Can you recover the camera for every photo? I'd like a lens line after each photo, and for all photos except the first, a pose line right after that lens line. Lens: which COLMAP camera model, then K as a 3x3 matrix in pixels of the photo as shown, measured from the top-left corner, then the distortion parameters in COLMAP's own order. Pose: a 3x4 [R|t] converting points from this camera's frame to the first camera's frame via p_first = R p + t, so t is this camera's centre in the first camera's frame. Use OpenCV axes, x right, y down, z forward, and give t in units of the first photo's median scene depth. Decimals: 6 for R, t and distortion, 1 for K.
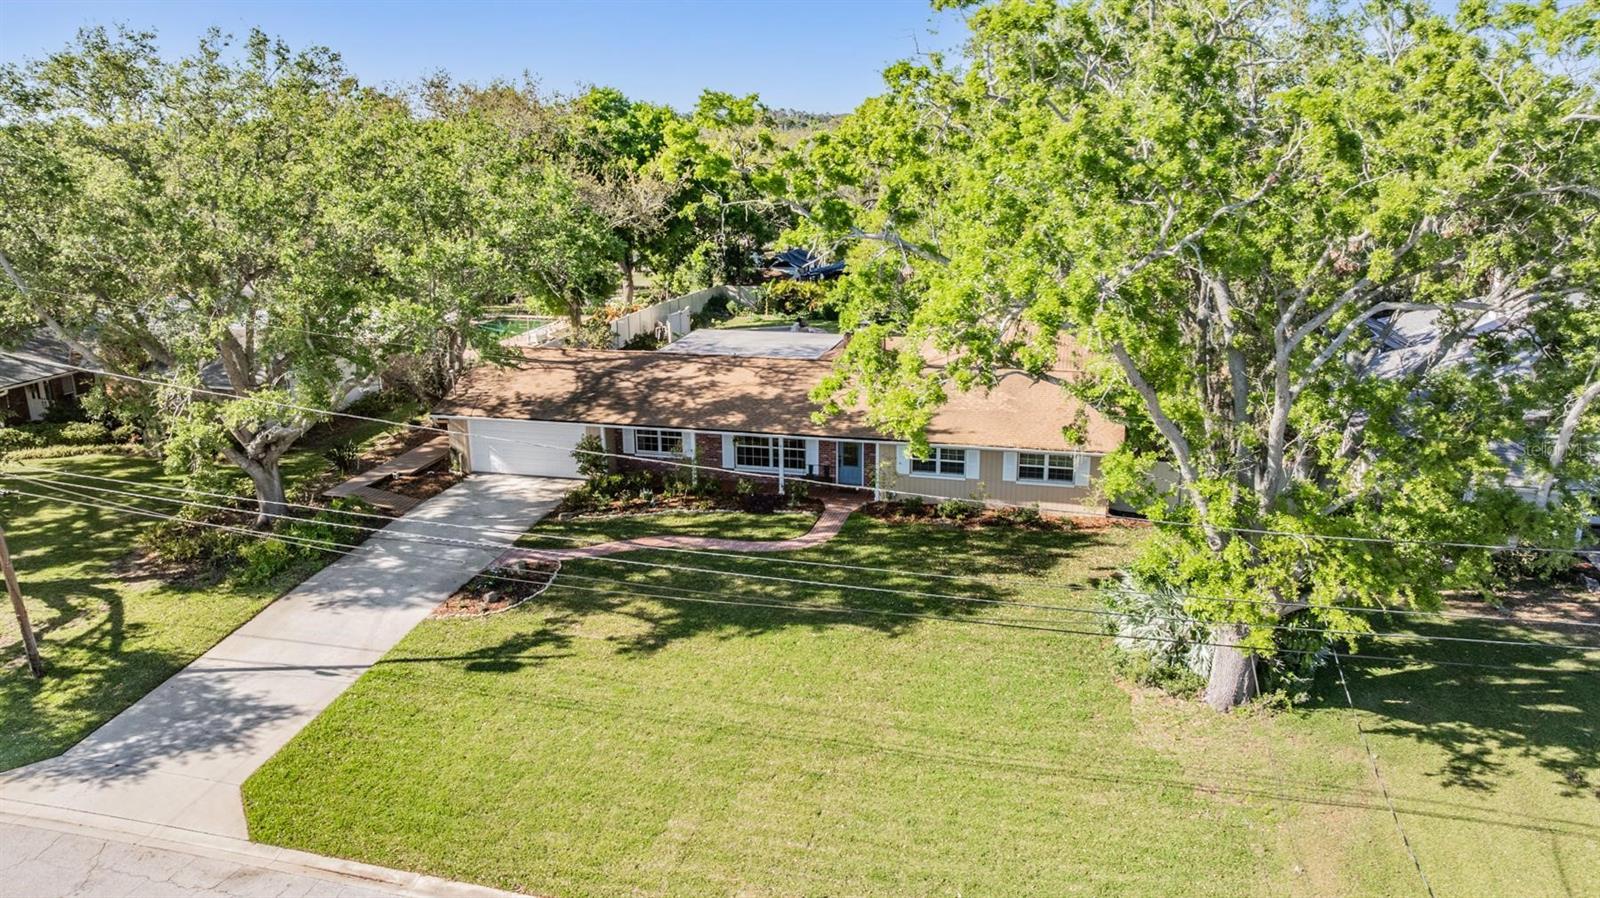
lens RADIAL K [[1140.8, 0, 792.1], [0, 1140.8, 453.8], [0, 0, 1]] dist [-0.040511, 0.031642]
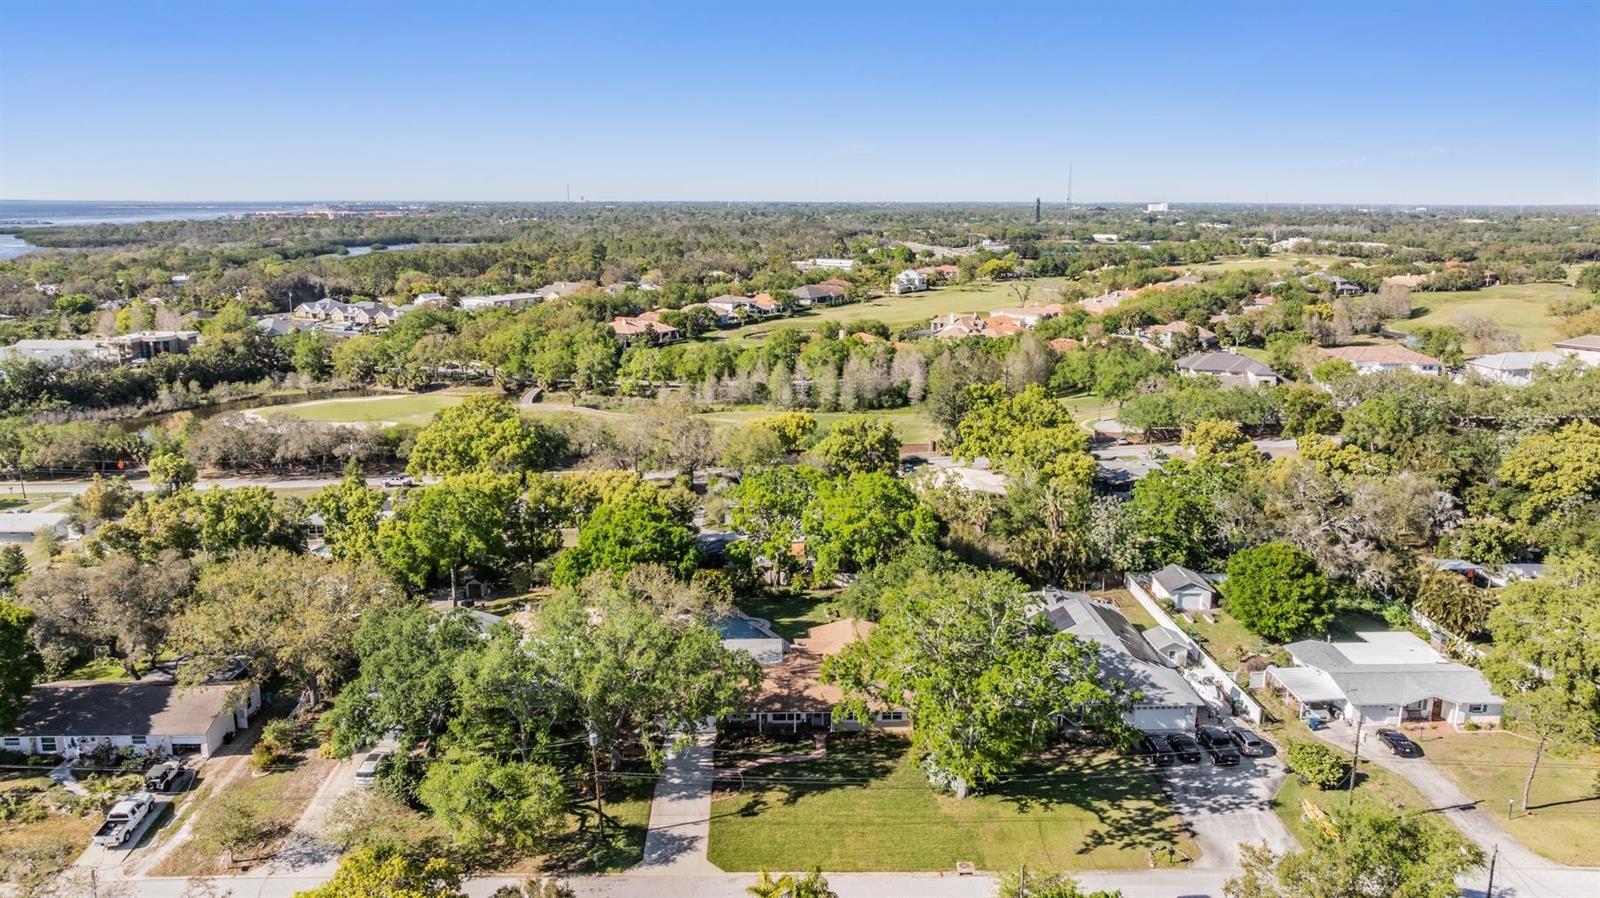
lens RADIAL K [[1140.8, 0, 801.6], [0, 1140.8, 448.3], [0, 0, 1]] dist [-0.040511, 0.031642]
pose [[0.958929, -0.046576, 0.279797, -0.926688], [0.065154, 0.996219, -0.057464, -0.617491], [-0.276063, 0.073334, 0.958338, -2.082851]]
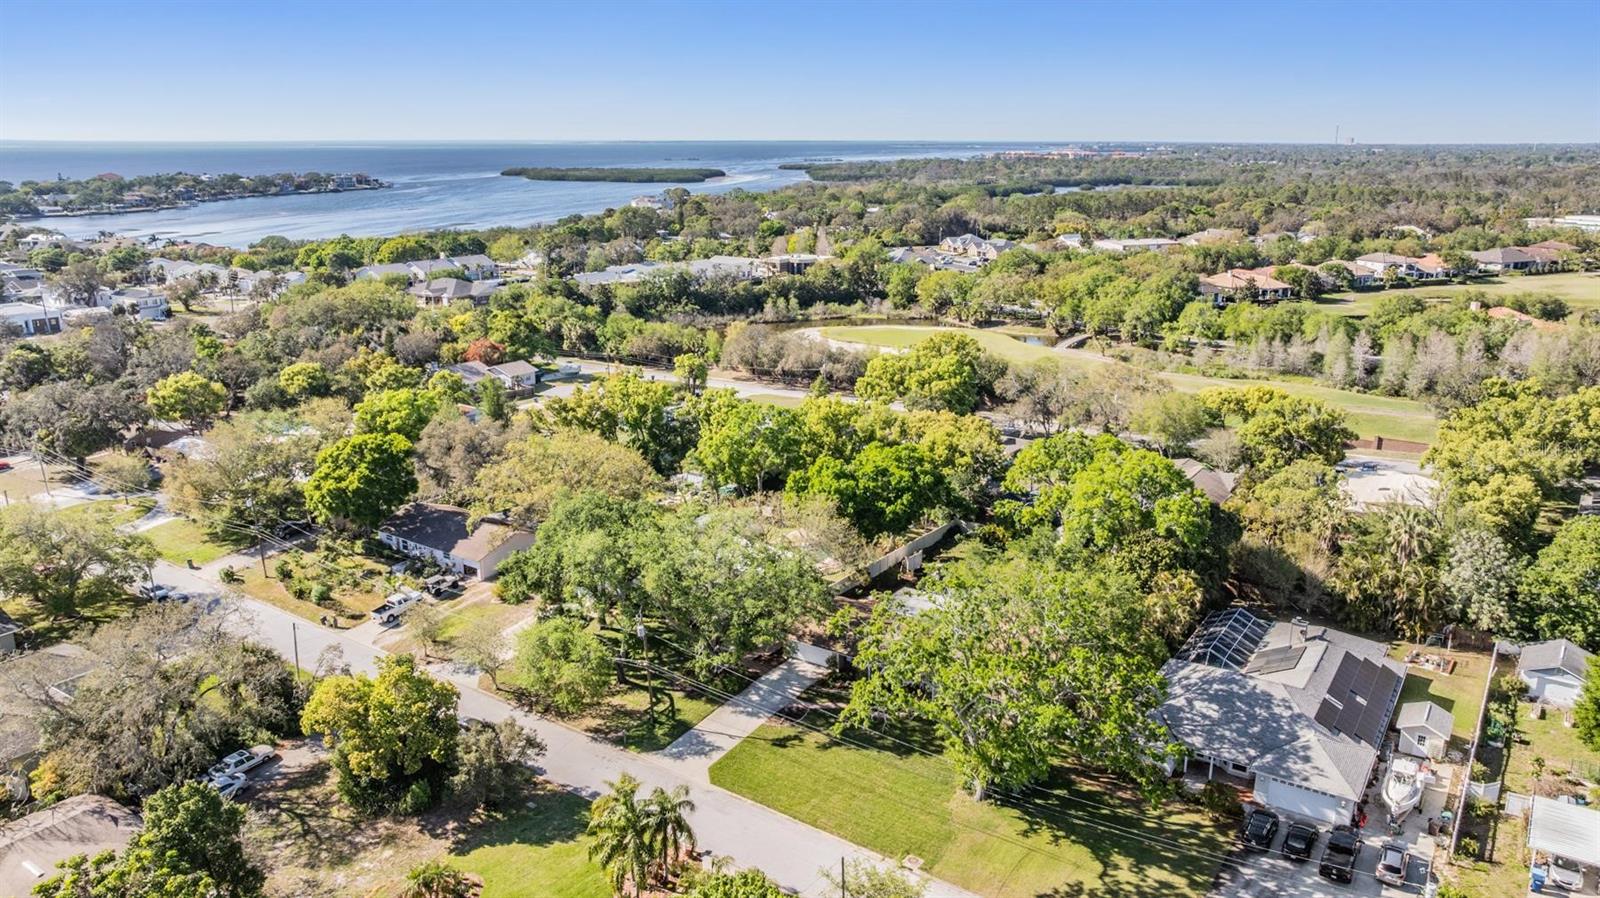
lens RADIAL K [[1140.8, 0, 793.2], [0, 1140.8, 447.2], [0, 0, 1]] dist [-0.040511, 0.031642]
pose [[0.937065, 0.101266, -0.334147, 0.757893], [-0.106142, 0.994344, 0.003686, -0.659815], [0.332630, 0.032012, 0.942514, -2.038190]]
